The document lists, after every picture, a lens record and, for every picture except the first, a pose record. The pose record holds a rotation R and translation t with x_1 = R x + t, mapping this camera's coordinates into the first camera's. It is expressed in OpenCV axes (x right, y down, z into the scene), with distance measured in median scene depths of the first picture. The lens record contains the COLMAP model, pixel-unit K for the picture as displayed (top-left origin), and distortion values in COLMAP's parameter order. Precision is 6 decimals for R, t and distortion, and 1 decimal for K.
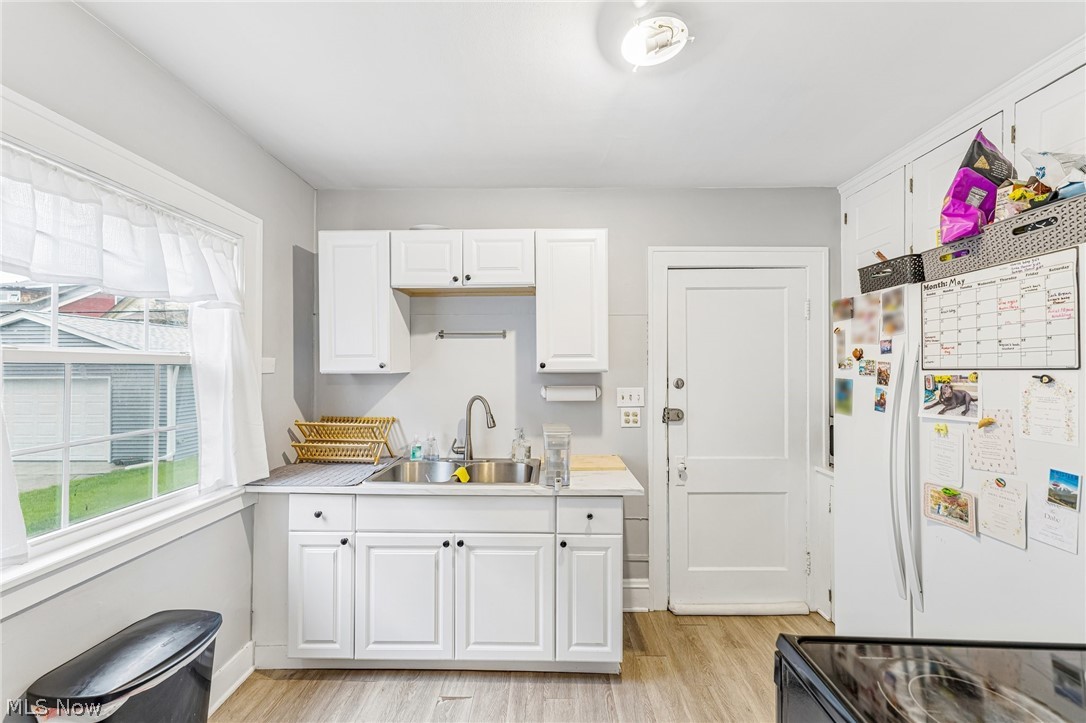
lens RADIAL K [[434.6, 0, 540.1], [0, 434.6, 364.3], [0, 0, 1]] dist [0.002158, 0.000338]
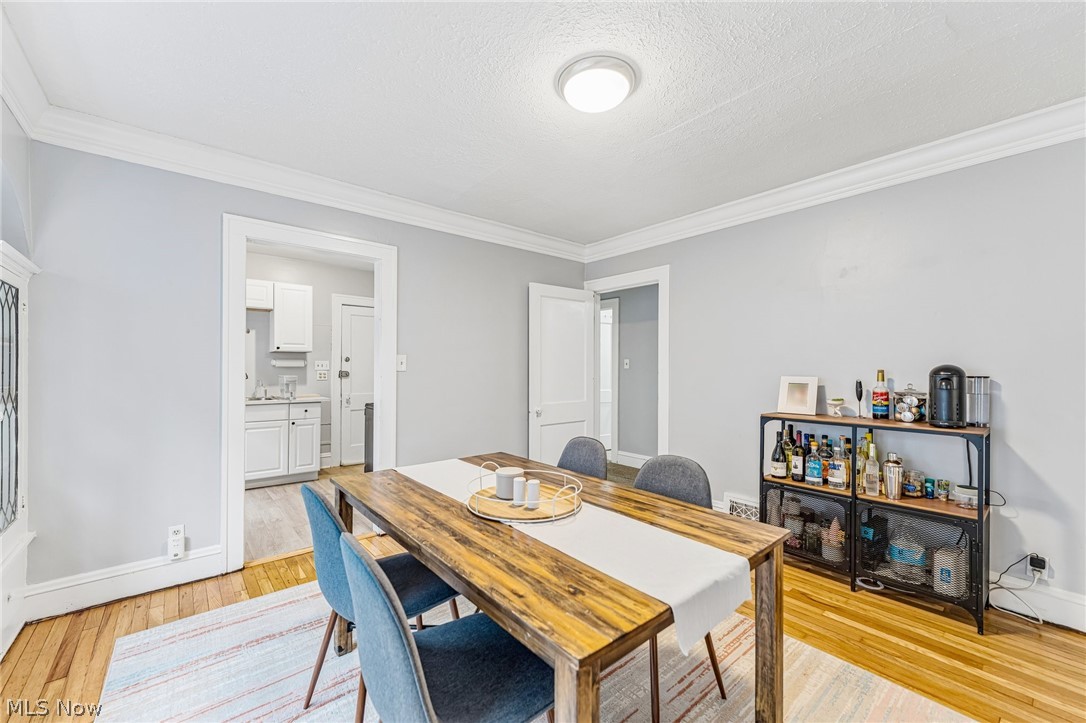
lens RADIAL K [[434.6, 0, 540.1], [0, 434.6, 364.3], [0, 0, 1]] dist [0.002158, 0.000338]
pose [[0.759261, 0.008978, 0.650724, -0.526353], [-0.010803, 0.999941, -0.001190, 0.093814], [-0.650696, -0.006127, 0.759313, -1.863804]]
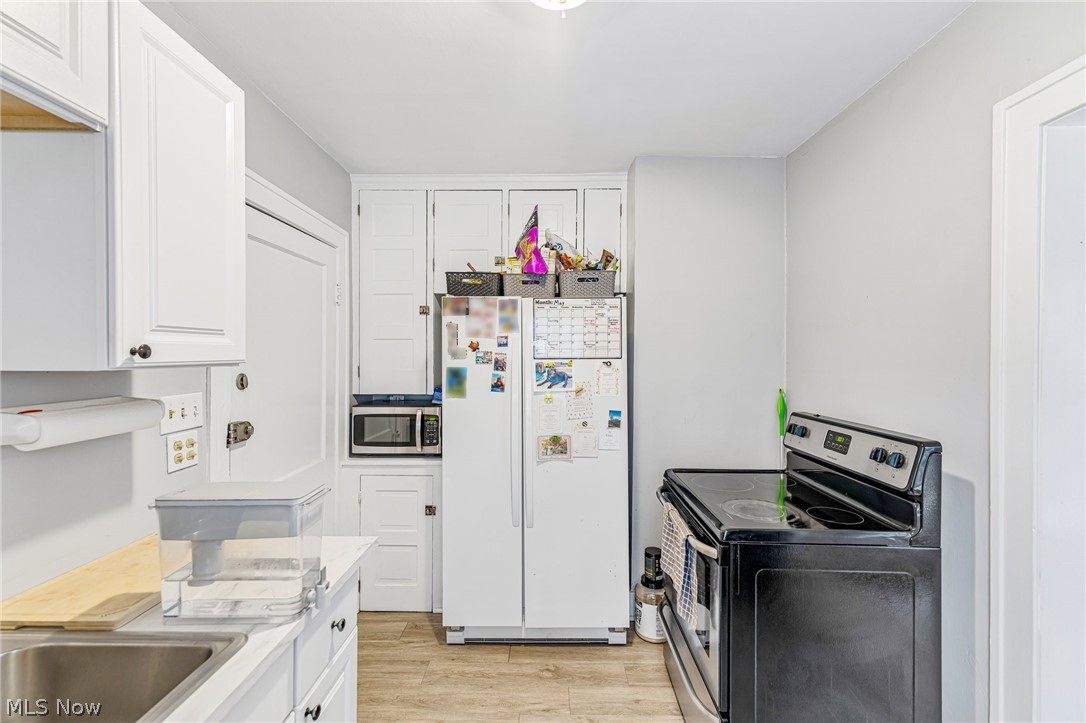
lens RADIAL K [[448.5, 0, 543.0], [0, 448.5, 361.5], [0, 0, 1]] dist [0.000101, 0.000010]
pose [[-0.012565, -0.007998, 0.999889, -0.533924], [-0.008900, 0.999929, 0.007887, 0.007837], [-0.999881, -0.008800, -0.012636, 0.875098]]
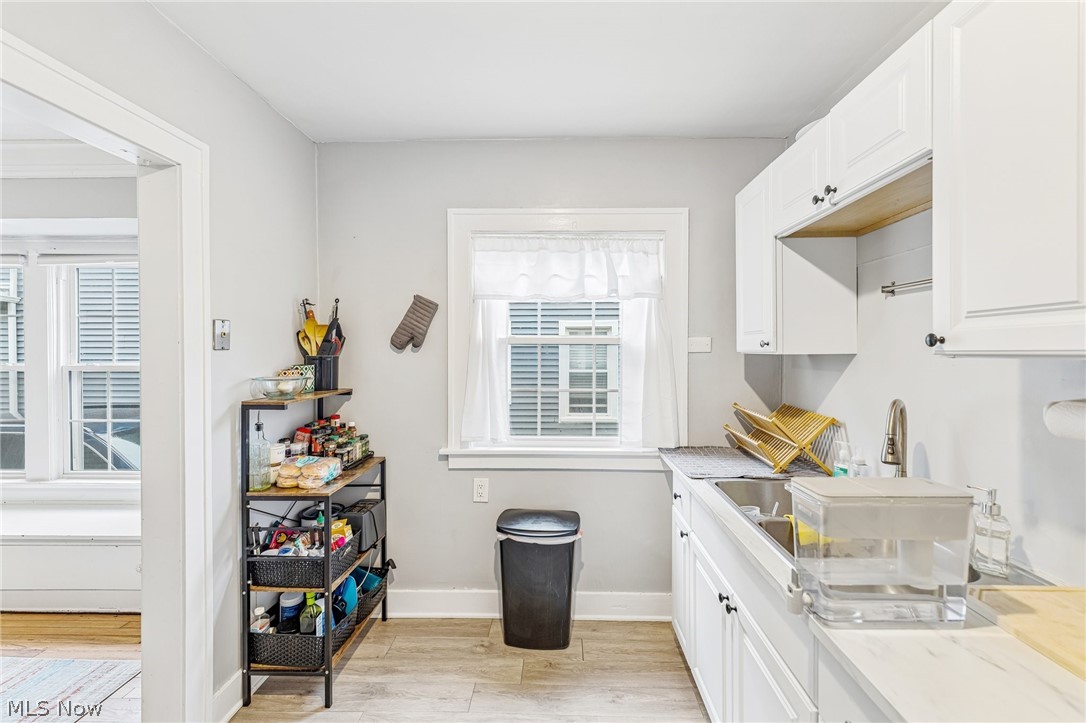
lens RADIAL K [[444.2, 0, 546.3], [0, 444.2, 349.9], [0, 0, 1]] dist [0.000383, 0.000007]
pose [[-0.012317, 0.005266, -0.999910, 0.575234], [0.004922, 0.999974, 0.005205, 0.010745], [0.999912, -0.004858, -0.012342, 0.839817]]
